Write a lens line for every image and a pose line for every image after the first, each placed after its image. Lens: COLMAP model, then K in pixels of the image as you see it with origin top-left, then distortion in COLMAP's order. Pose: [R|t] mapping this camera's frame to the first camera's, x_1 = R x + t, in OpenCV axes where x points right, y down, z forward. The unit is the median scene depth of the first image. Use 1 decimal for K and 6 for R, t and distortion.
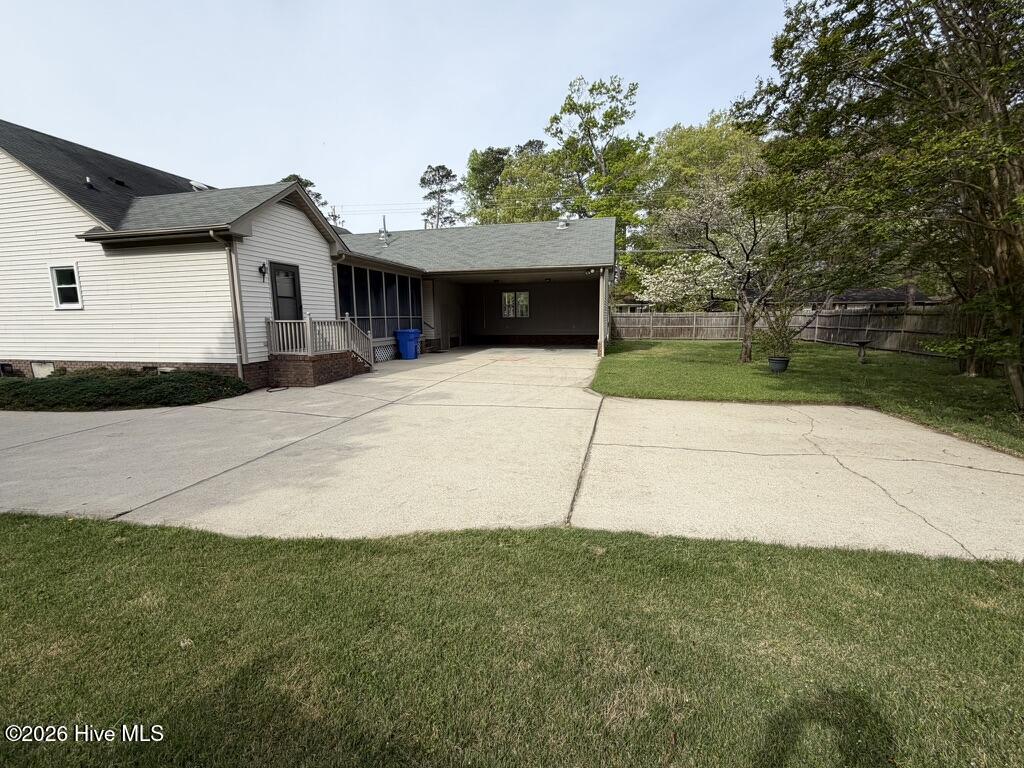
lens RADIAL K [[438.1, 0, 511.4], [0, 438.1, 380.1], [0, 0, 1]] dist [-0.000231, 0.000003]
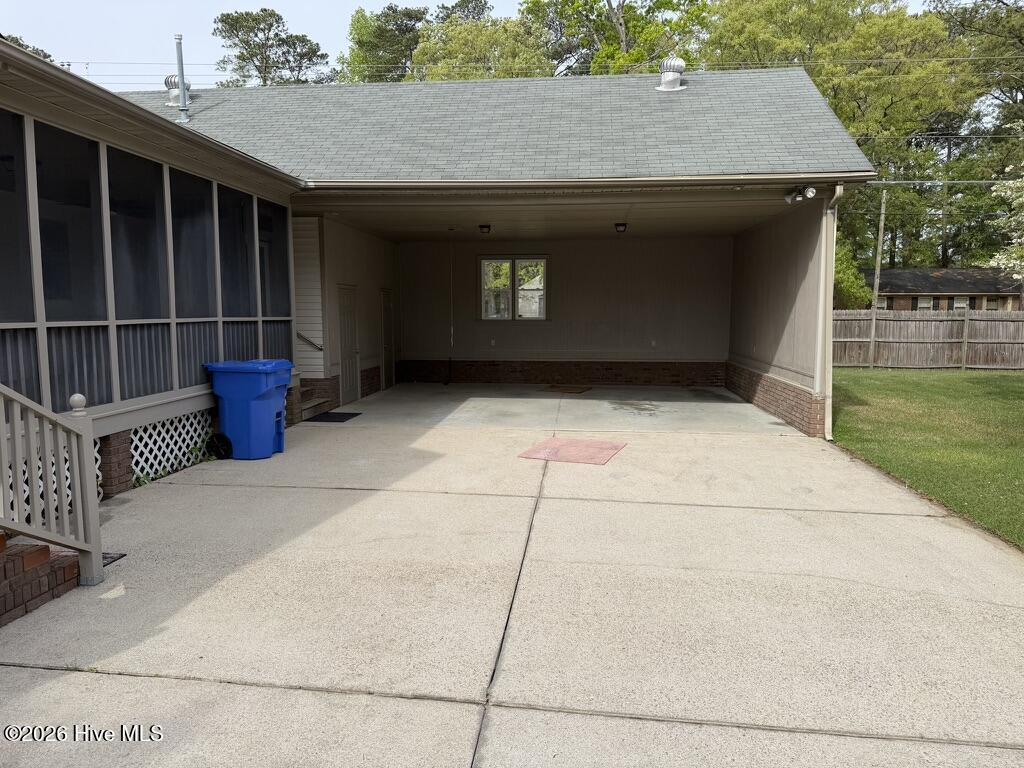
lens RADIAL K [[718.5, 0, 510.3], [0, 718.5, 388.7], [0, 0, 1]] dist [0.022310, -0.002180]
pose [[0.990914, -0.000548, 0.134499, -0.100095], [0.005001, 0.999450, -0.032770, -0.063043], [-0.134407, 0.033145, 0.990372, 0.382235]]
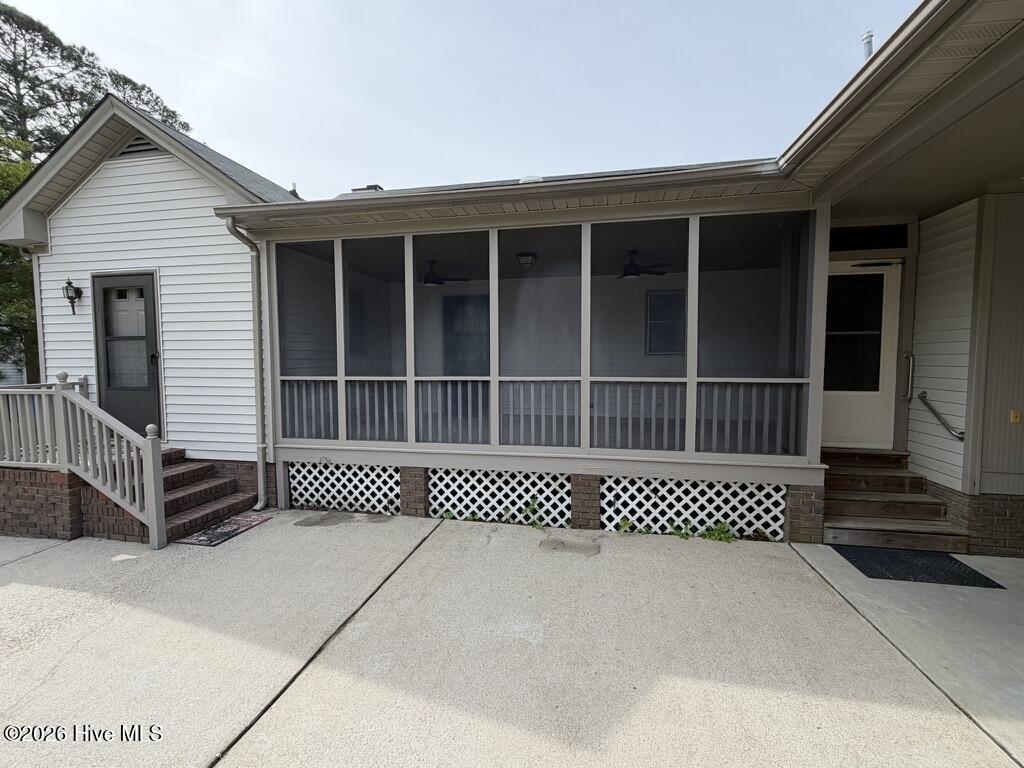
lens RADIAL K [[438.1, 0, 510.1], [0, 438.1, 382.6], [0, 0, 1]] dist [-0.000231, 0.000003]
pose [[0.038027, 0.067063, -0.997024, 0.009986], [-0.135632, 0.988859, 0.061341, -0.123621], [0.990029, 0.132896, 0.046700, 0.766324]]
